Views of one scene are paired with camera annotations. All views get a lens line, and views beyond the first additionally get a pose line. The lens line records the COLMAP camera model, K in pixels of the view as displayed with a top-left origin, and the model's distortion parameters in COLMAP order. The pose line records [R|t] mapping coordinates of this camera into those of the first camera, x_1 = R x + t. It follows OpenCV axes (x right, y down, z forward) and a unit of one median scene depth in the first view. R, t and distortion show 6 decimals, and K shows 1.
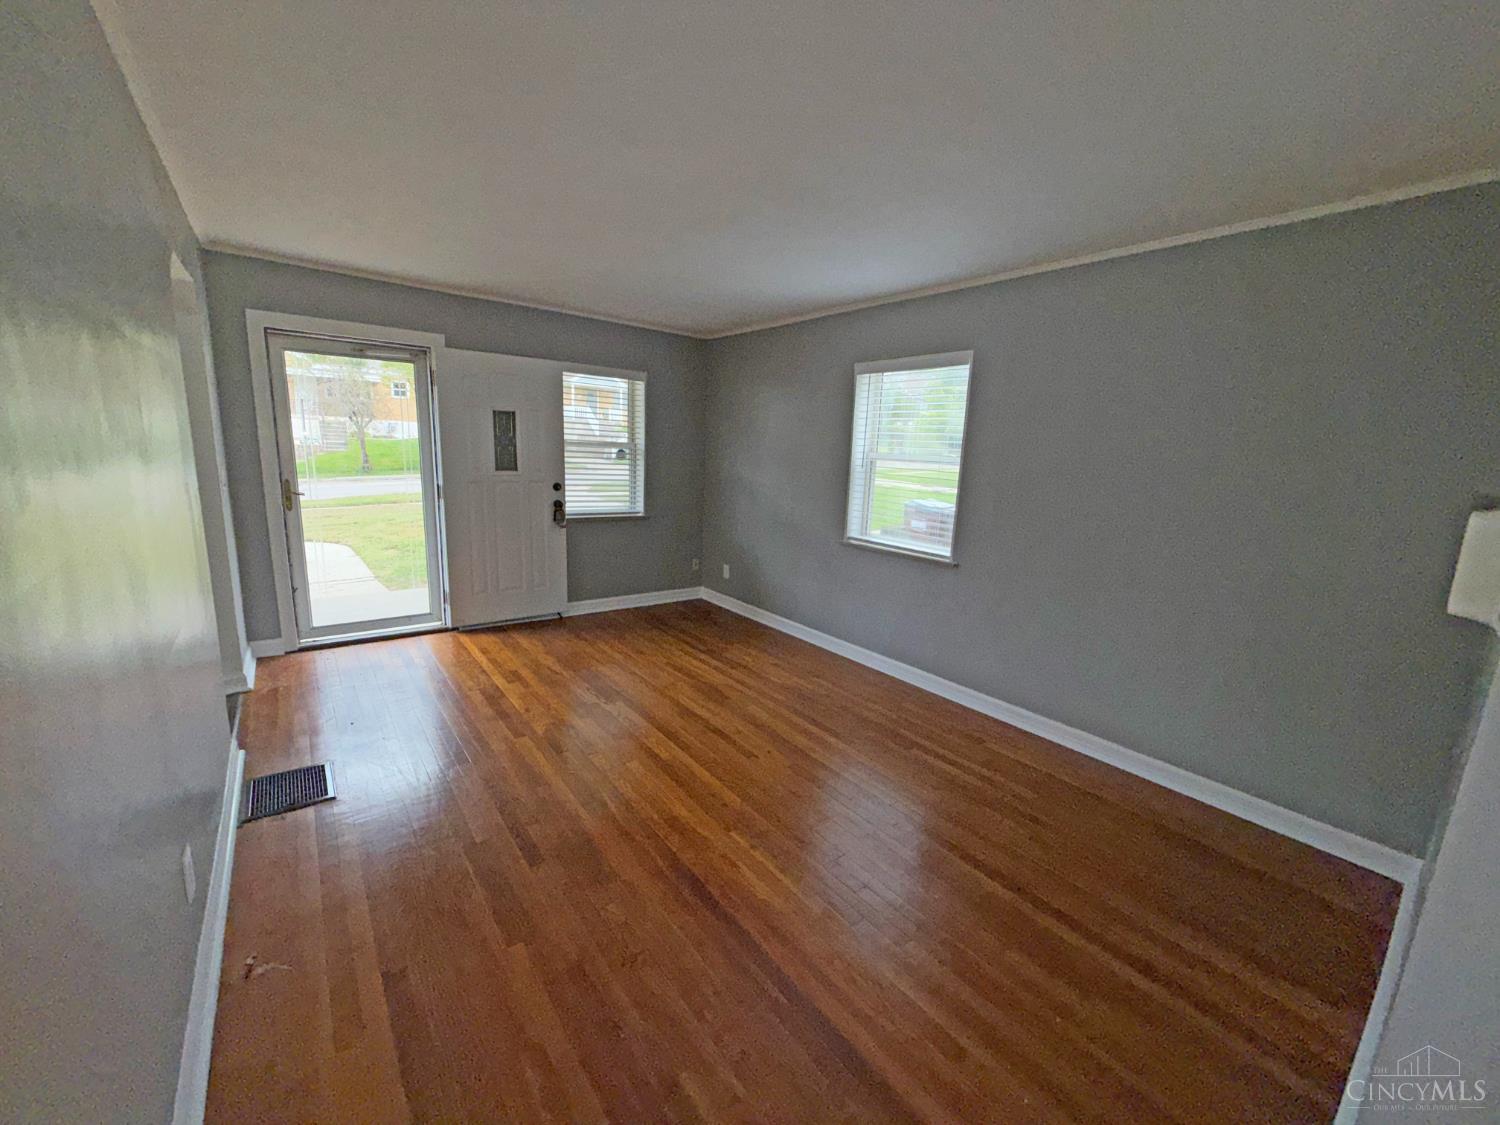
lens RADIAL K [[593.8, 0, 744.7], [0, 593.8, 561.3], [0, 0, 1]] dist [-0.000686, 0.000054]
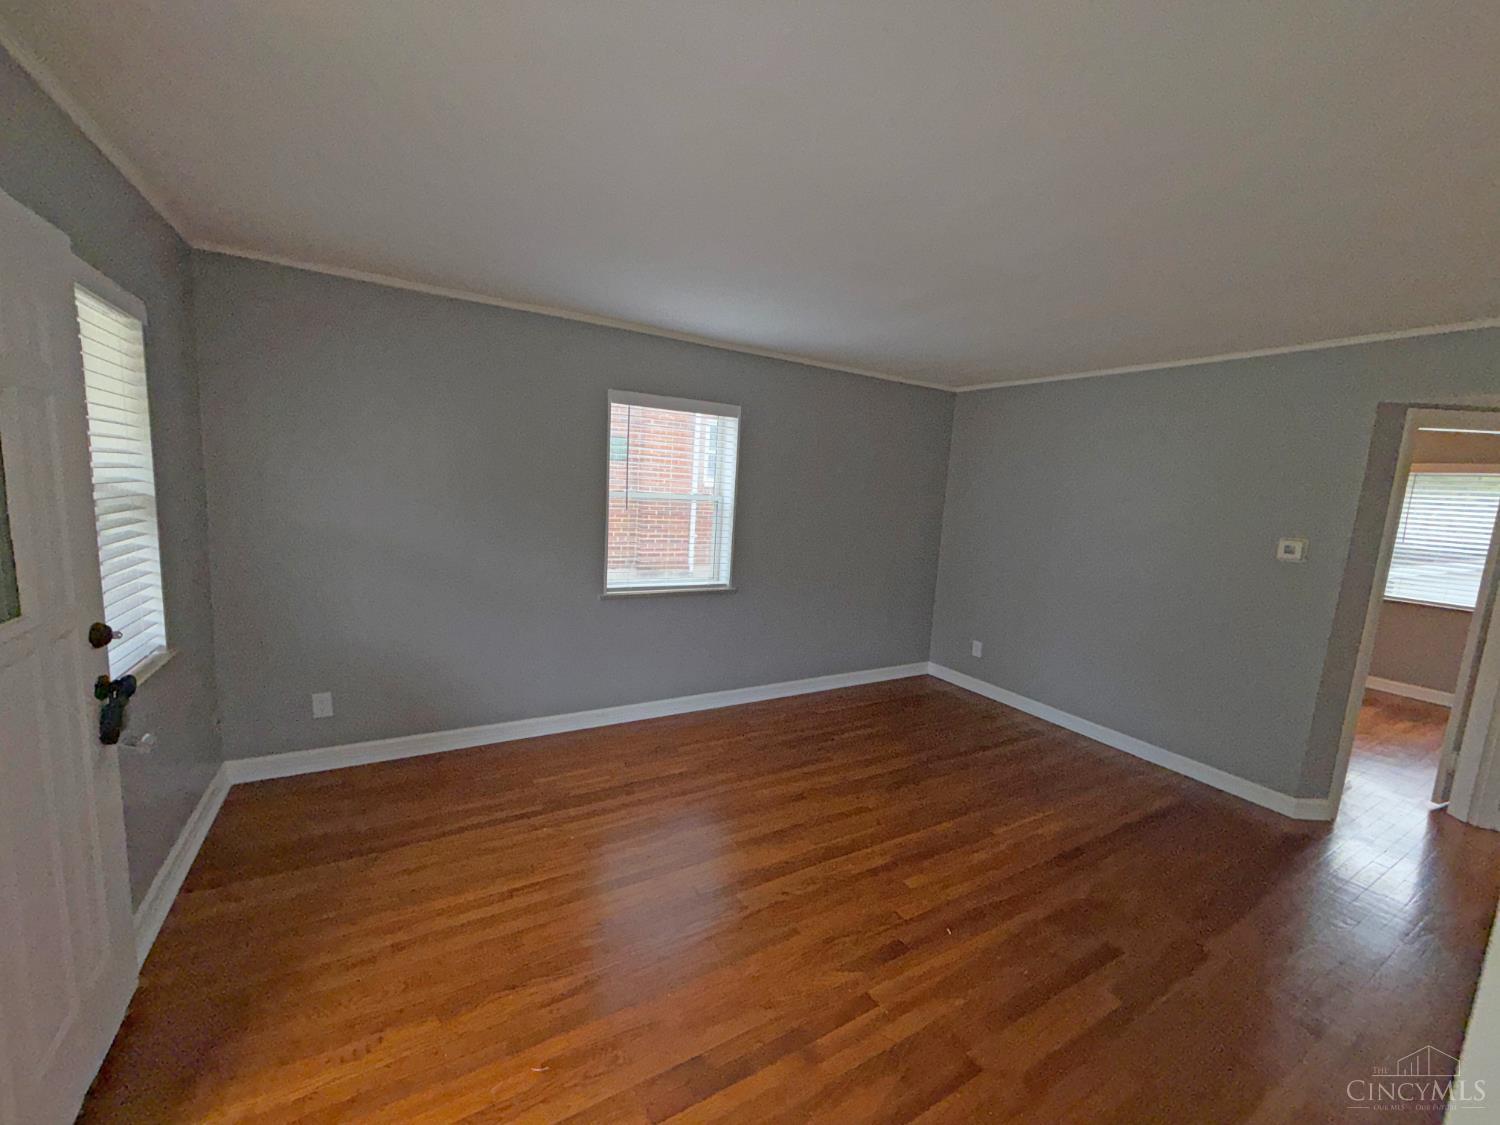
lens RADIAL K [[593.8, 0, 744.7], [0, 593.8, 561.3], [0, 0, 1]] dist [-0.000686, 0.000054]
pose [[0.129967, -0.170622, 0.976728, -0.706232], [0.133659, 0.979106, 0.153253, -0.207059], [-0.982468, 0.110631, 0.150056, 0.748073]]
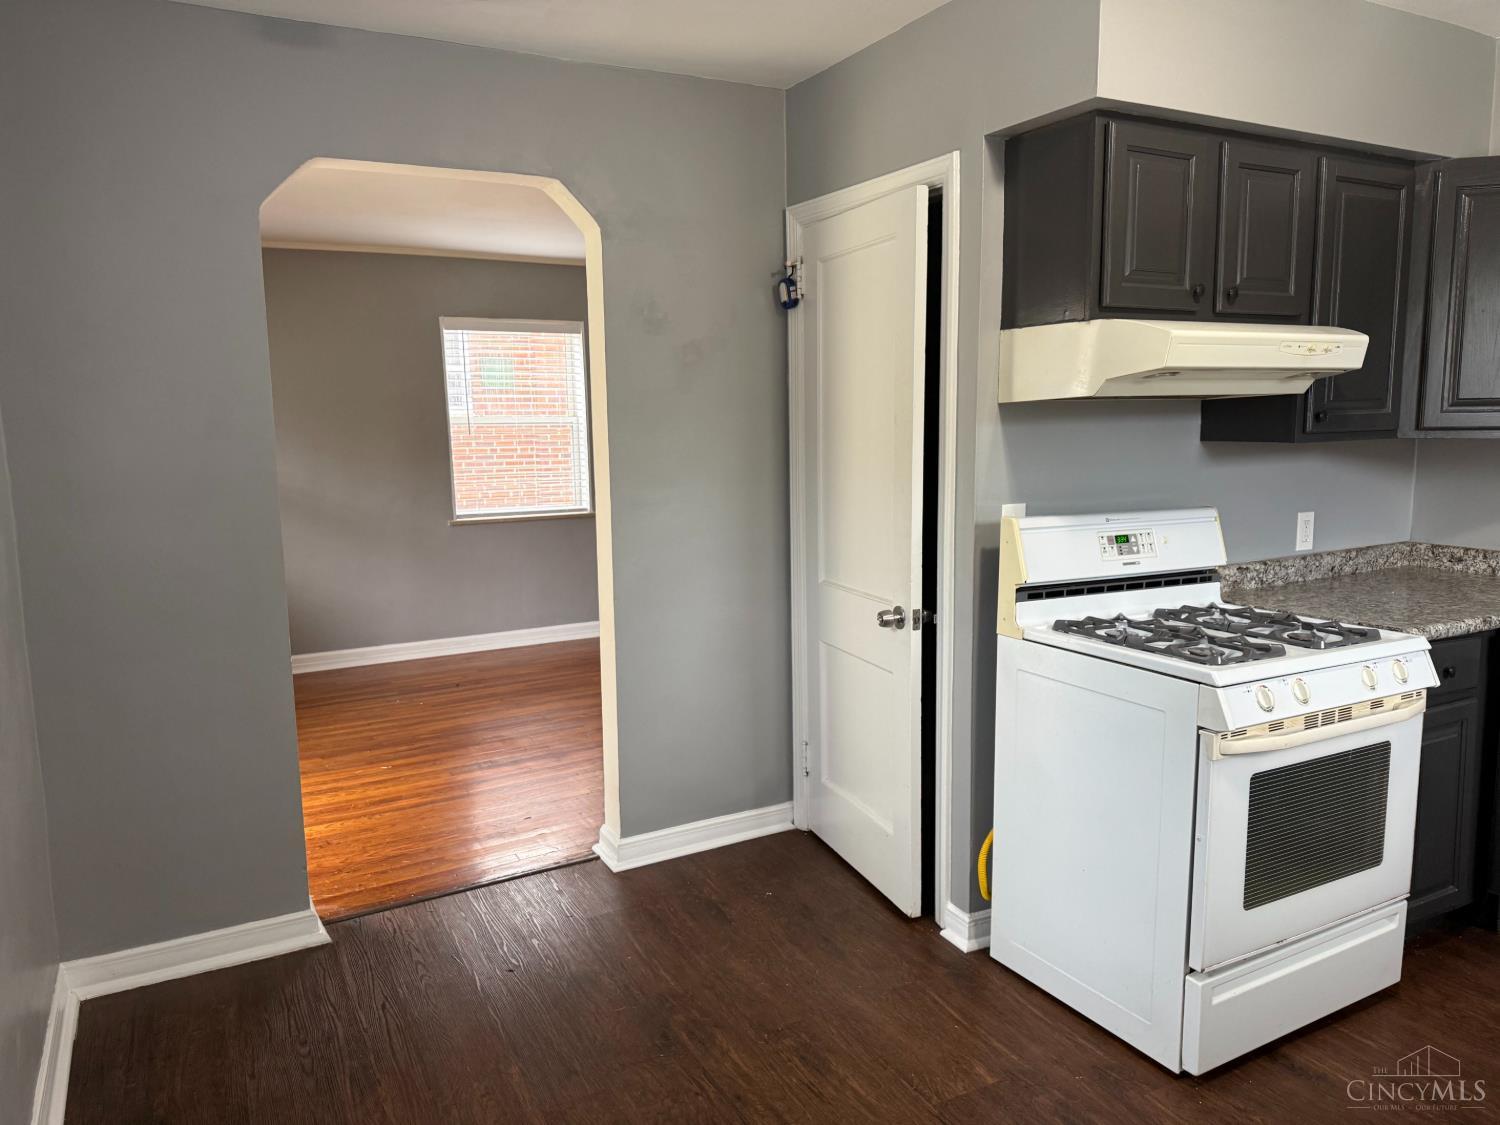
lens RADIAL K [[1053.4, 0, 738.8], [0, 1053.4, 556.9], [0, 0, 1]] dist [0.070388, -0.103271]
pose [[0.171191, -0.172709, 0.969982, -1.399625], [0.210027, 0.968283, 0.135339, -0.116913], [-0.962591, 0.180553, 0.202035, 0.342810]]
